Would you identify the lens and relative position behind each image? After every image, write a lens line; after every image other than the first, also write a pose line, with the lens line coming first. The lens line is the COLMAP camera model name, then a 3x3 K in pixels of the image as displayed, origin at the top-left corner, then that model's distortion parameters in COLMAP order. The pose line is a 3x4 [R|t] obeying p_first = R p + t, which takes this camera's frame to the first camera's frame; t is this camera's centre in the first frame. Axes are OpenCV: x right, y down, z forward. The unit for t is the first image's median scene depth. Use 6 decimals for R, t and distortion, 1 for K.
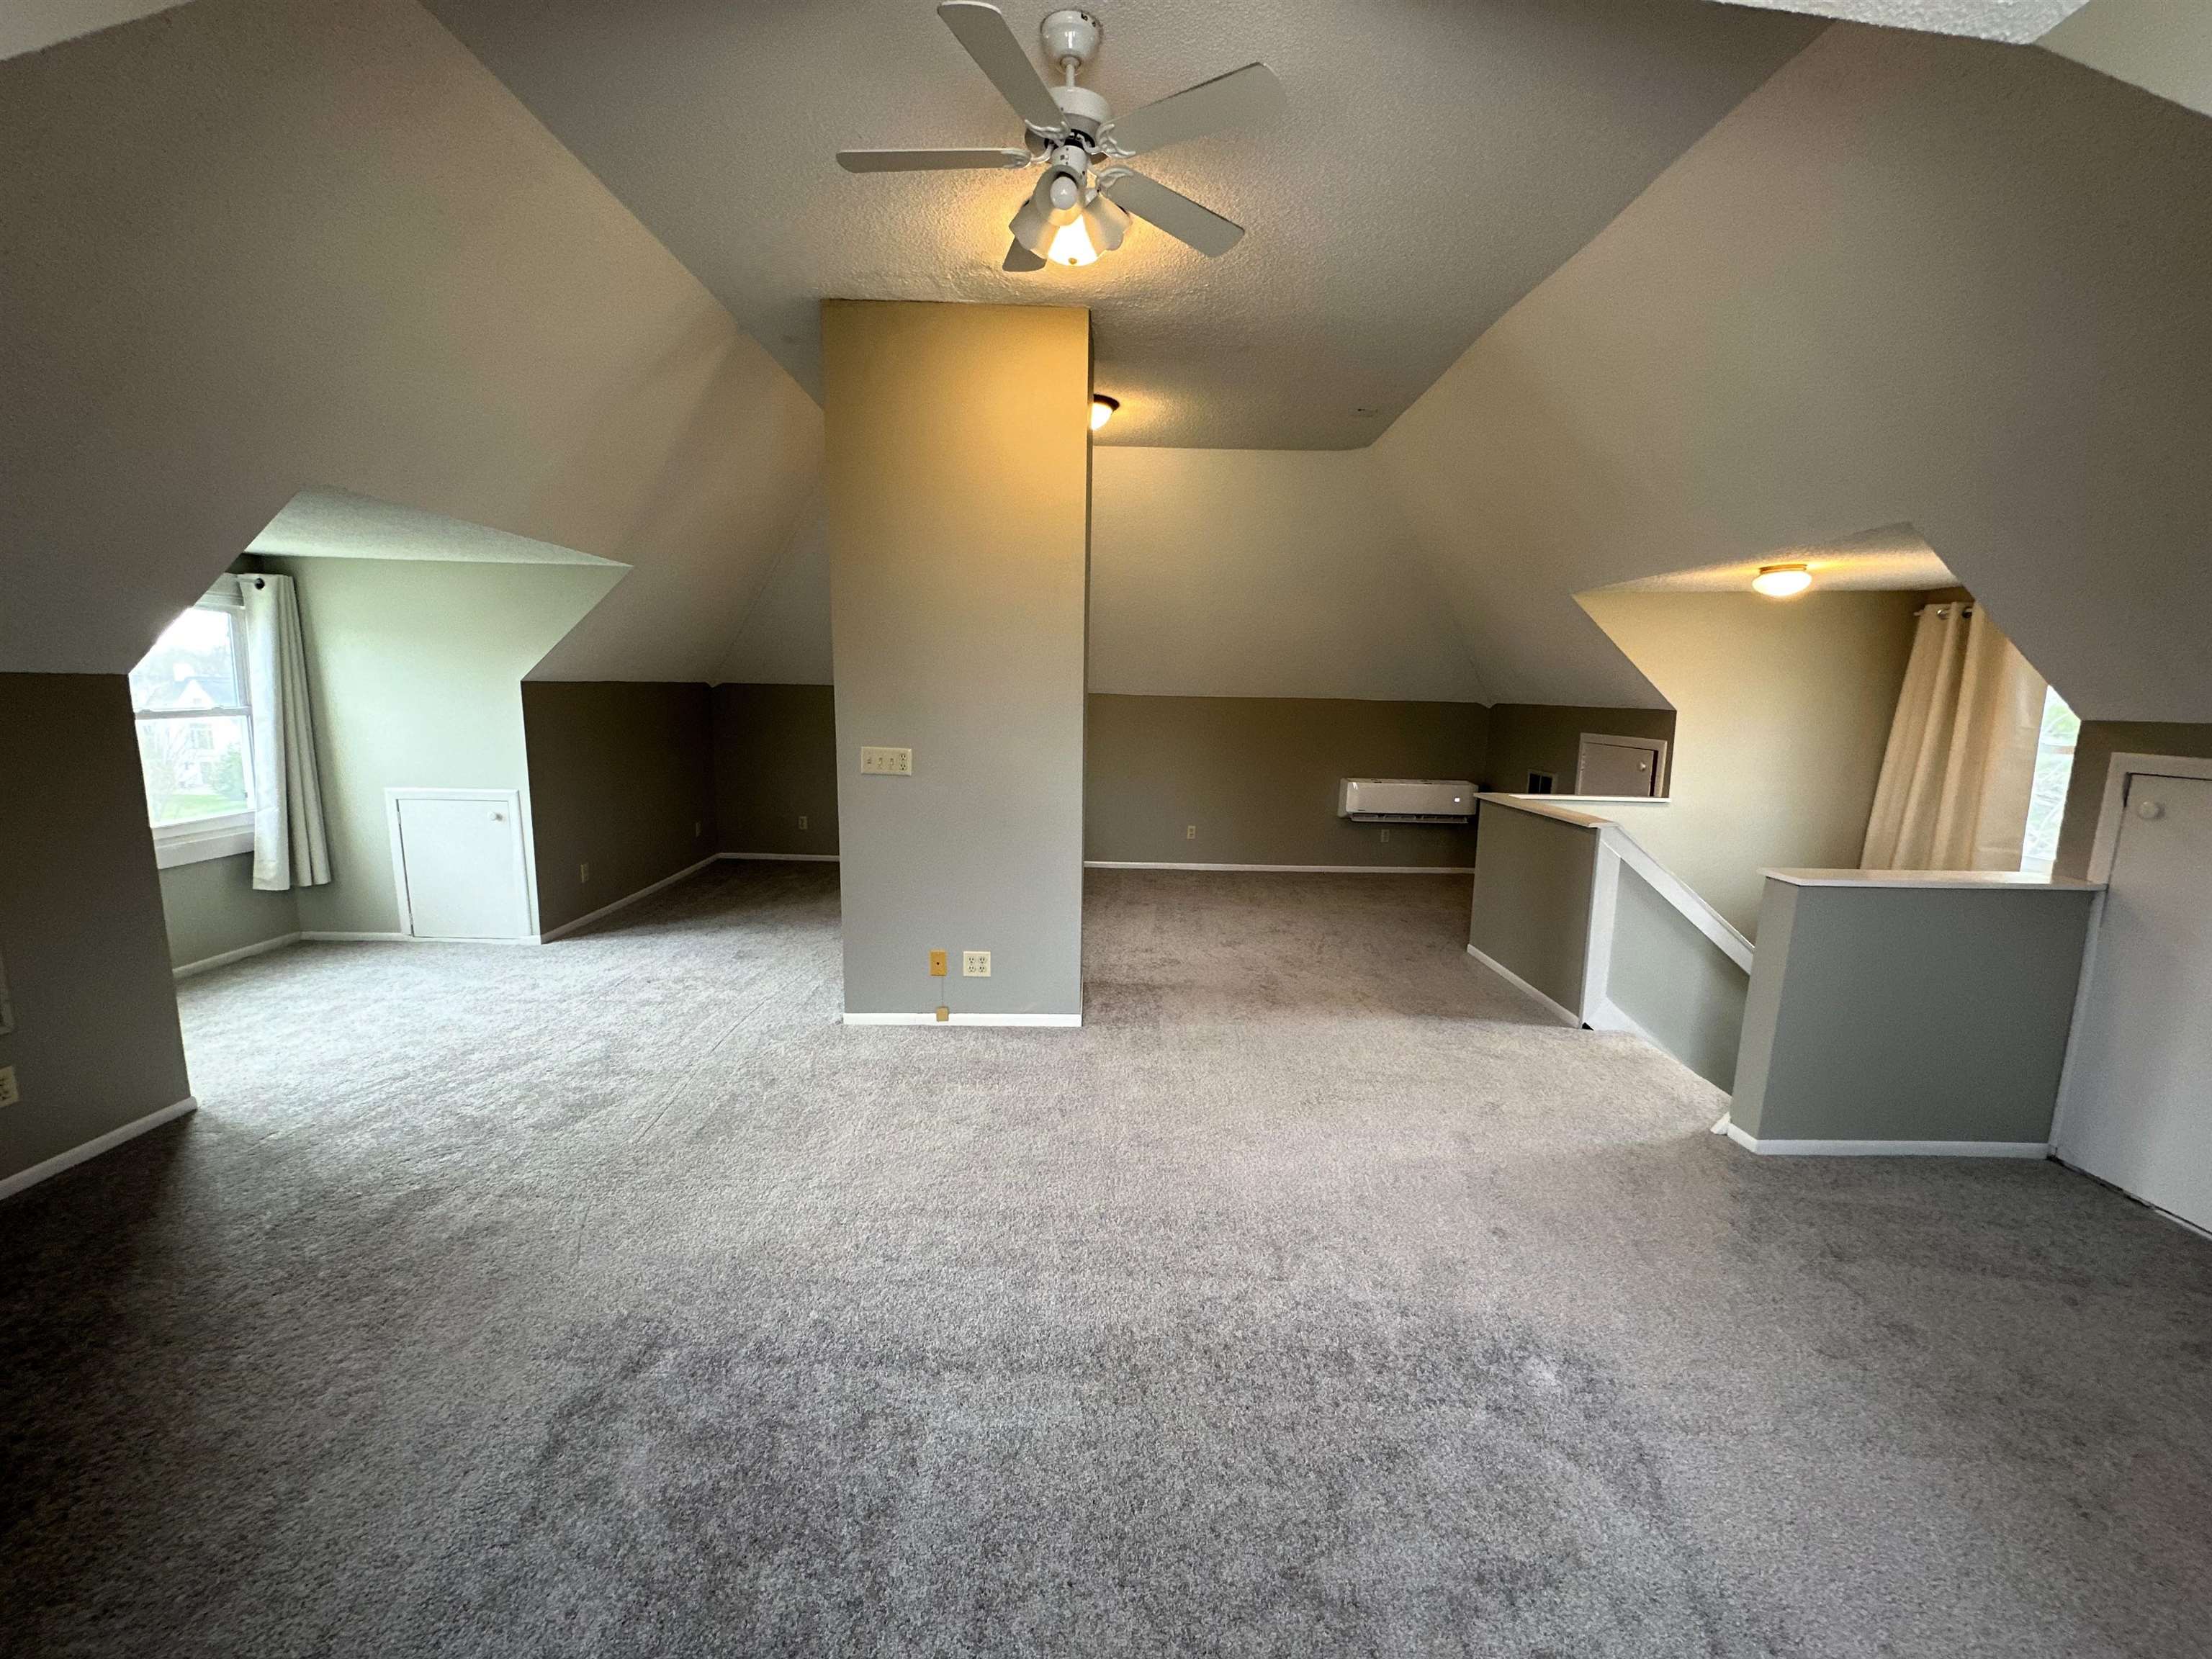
lens RADIAL K [[884.5, 0, 1106.0], [0, 884.5, 829.5], [0, 0, 1]] dist [-0.001248, -0.000103]
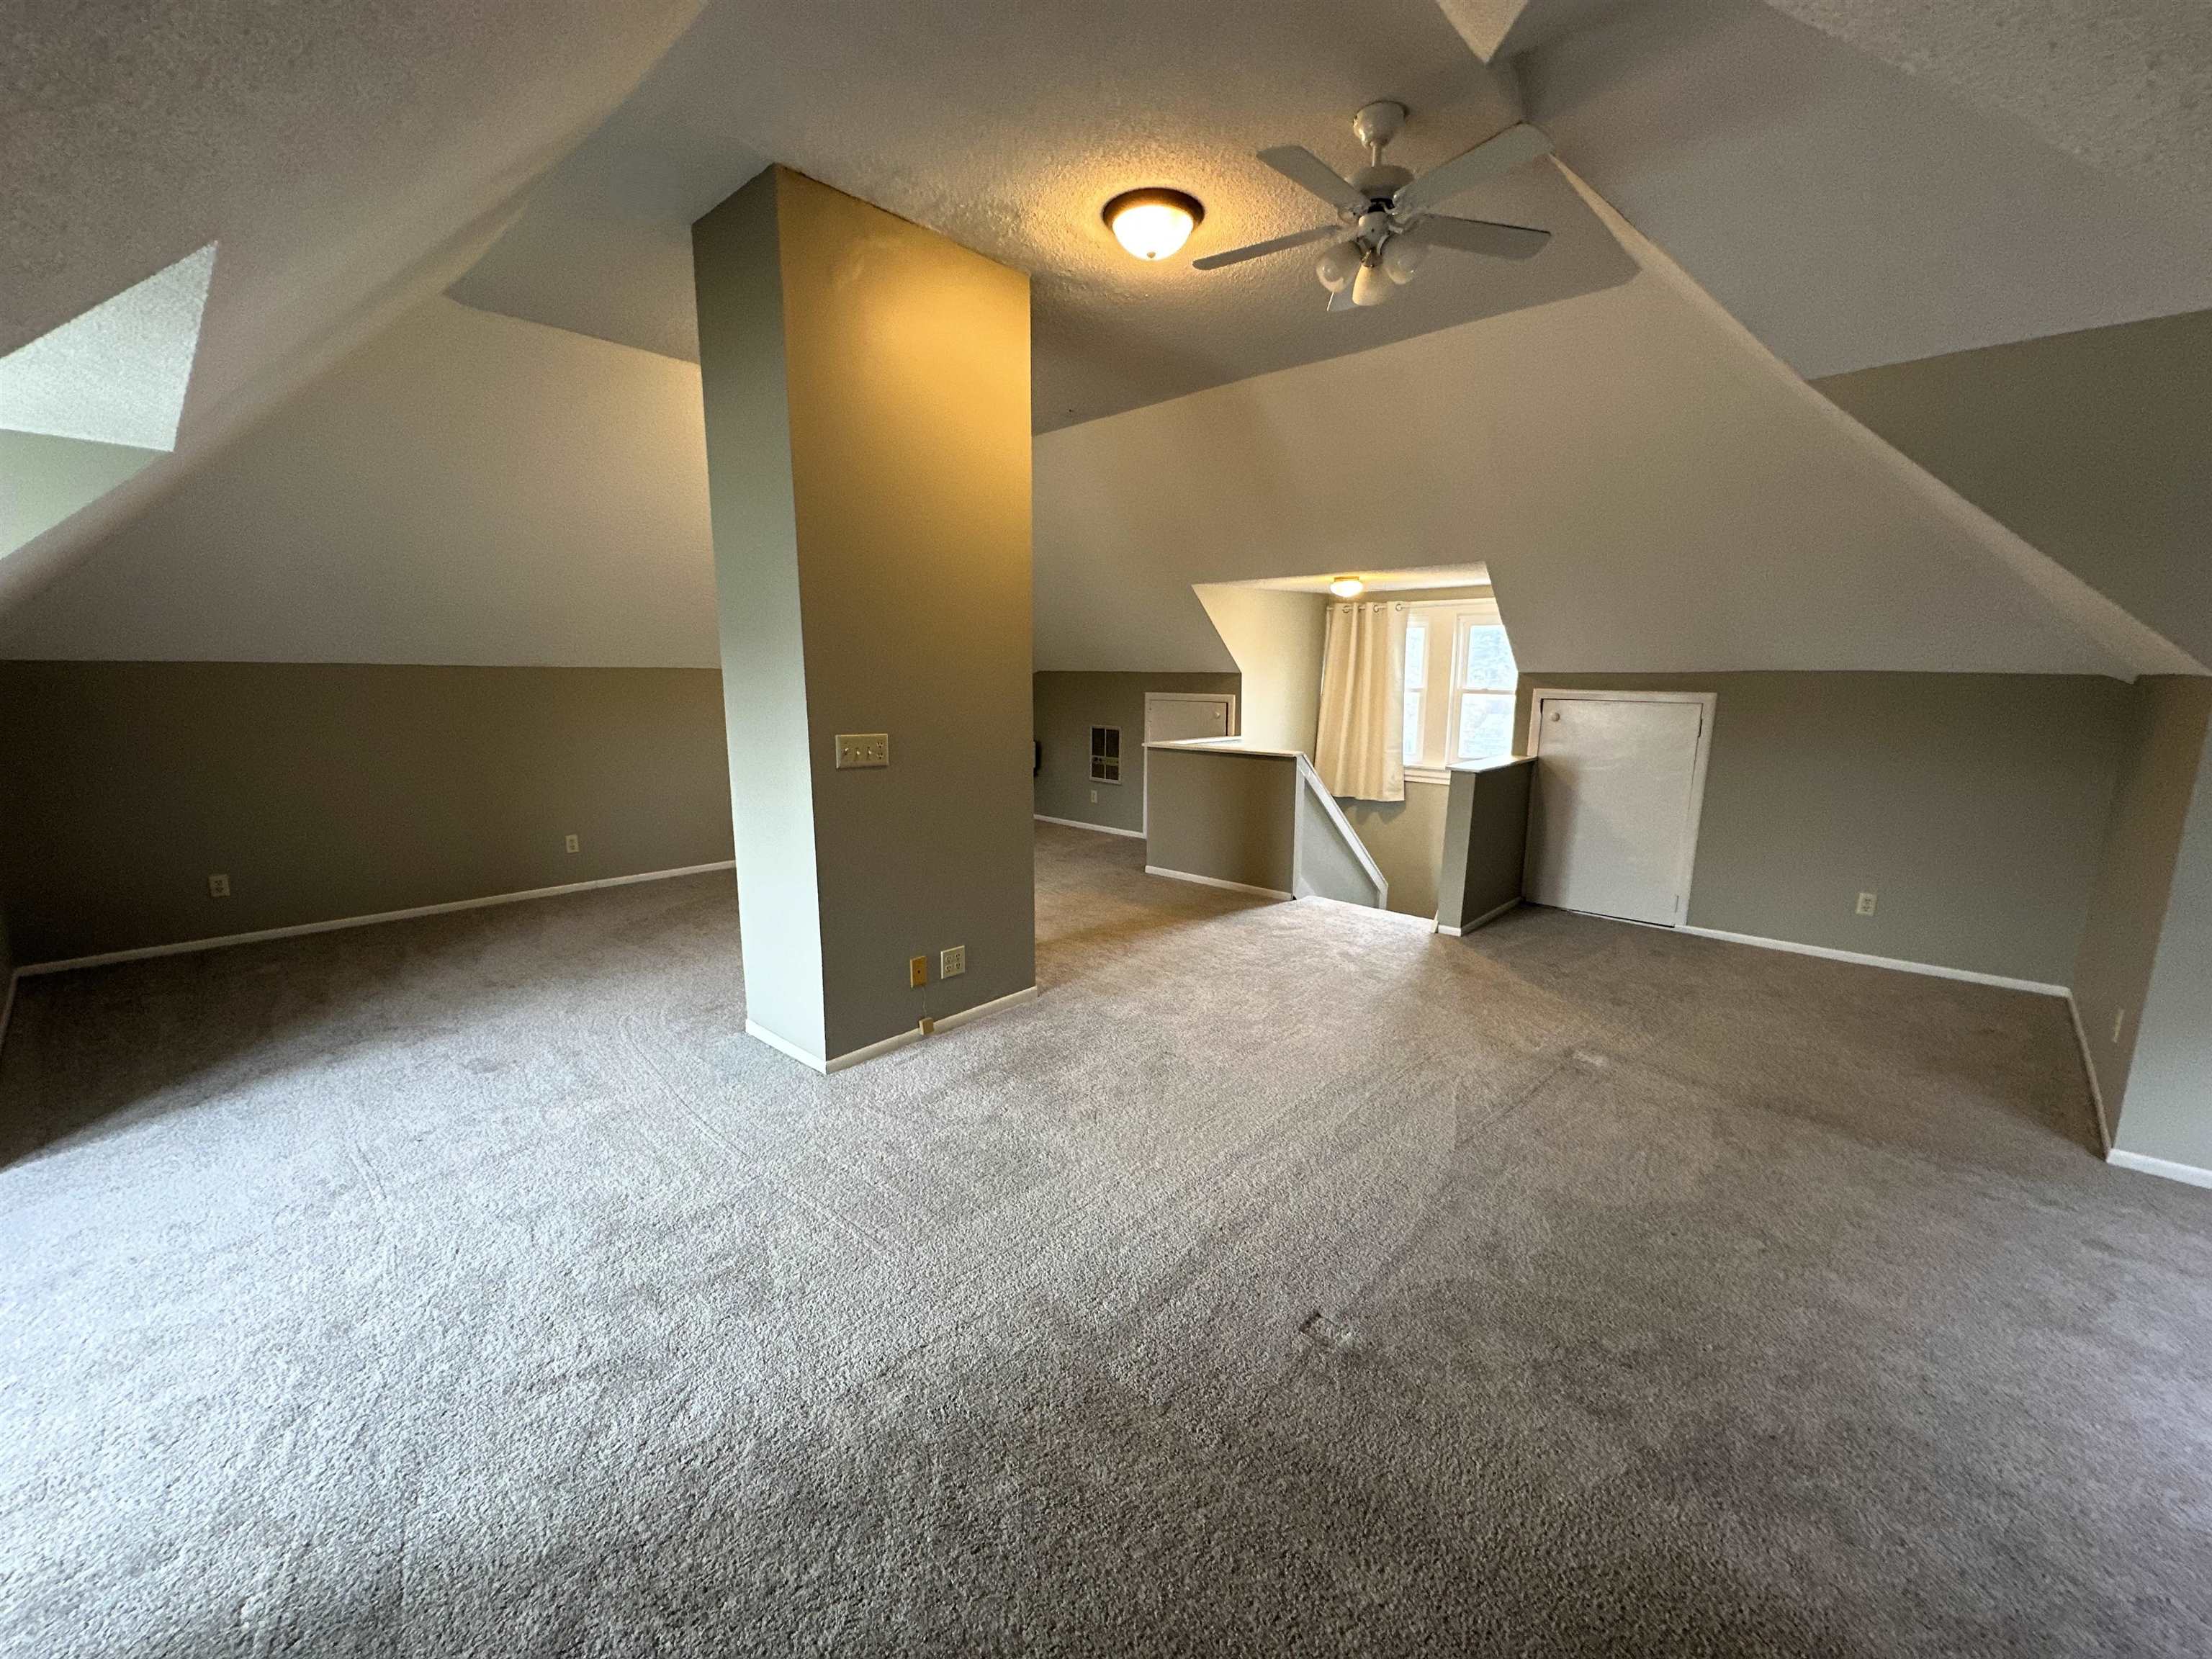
lens RADIAL K [[884.5, 0, 1106.0], [0, 884.5, 829.5], [0, 0, 1]] dist [-0.001248, -0.000103]
pose [[0.687684, -0.146318, 0.711113, -0.667987], [0.122821, 0.988809, 0.084682, -0.043678], [-0.715546, 0.029105, 0.697959, 0.232383]]
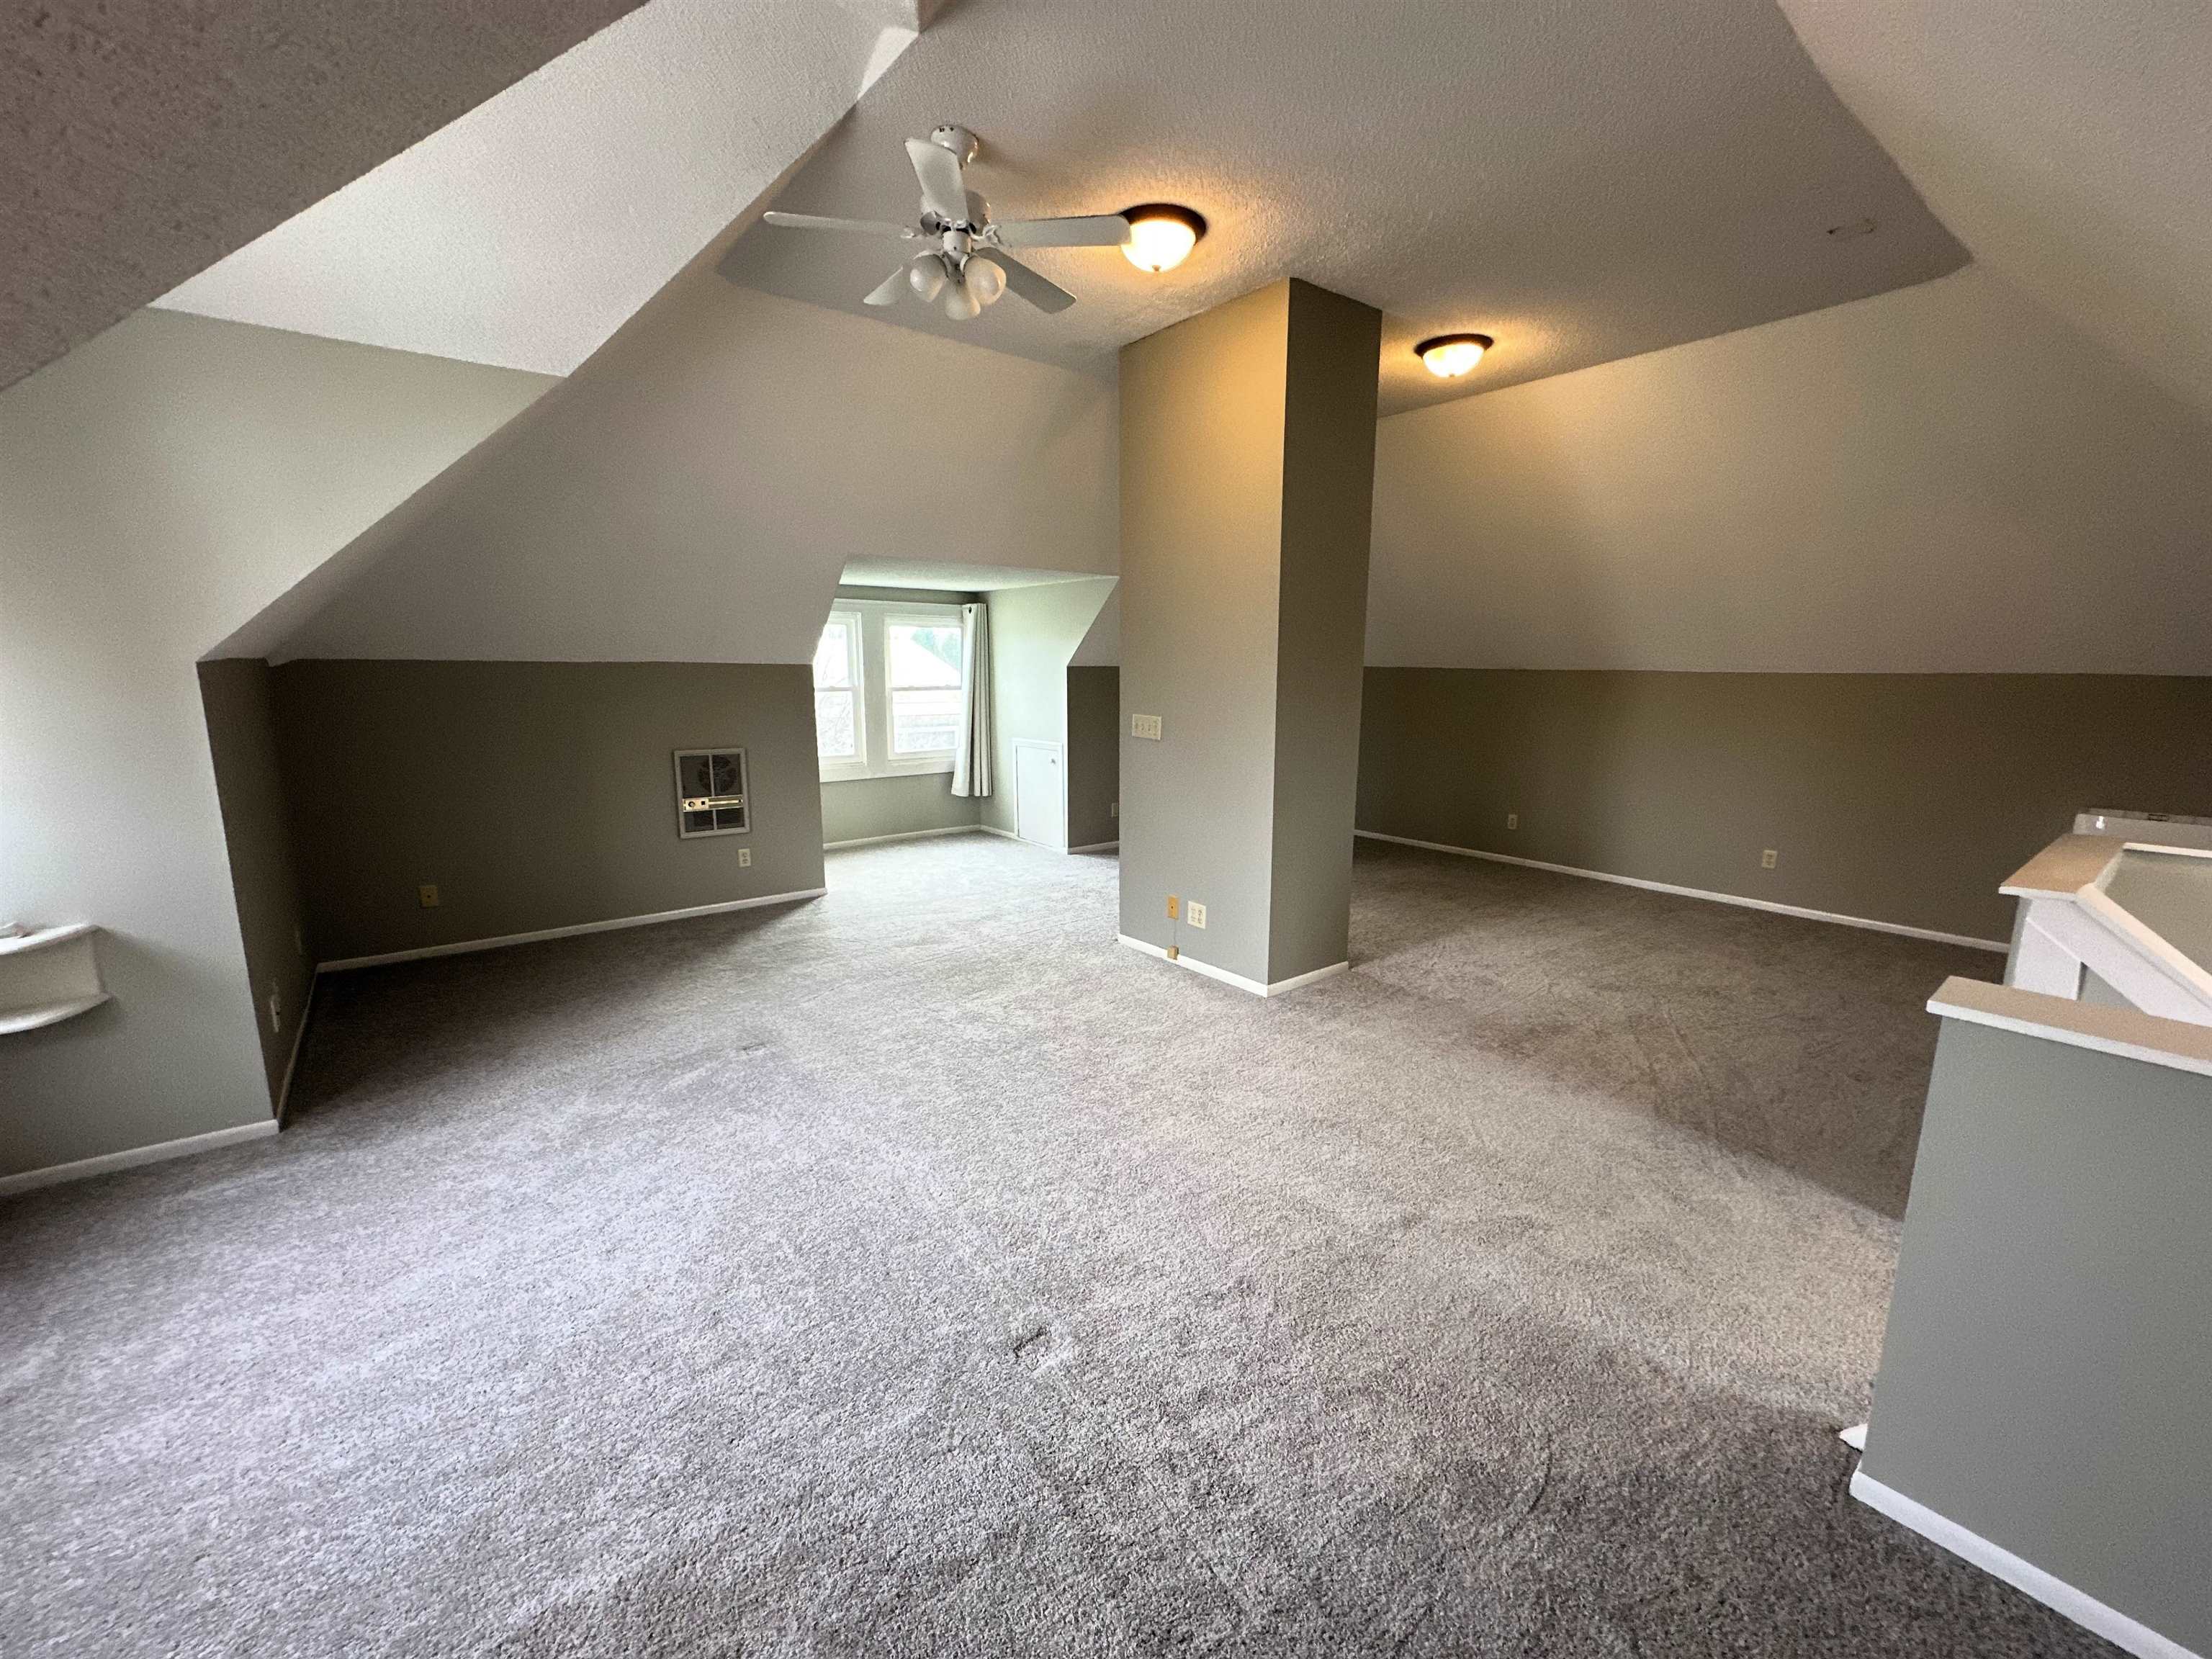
lens RADIAL K [[884.5, 0, 1106.0], [0, 884.5, 829.5], [0, 0, 1]] dist [-0.001248, -0.000103]
pose [[0.615572, 0.124667, -0.778158, 0.622364], [-0.114471, 0.991081, 0.068225, -0.015635], [0.779723, 0.047079, 0.624352, 0.216801]]
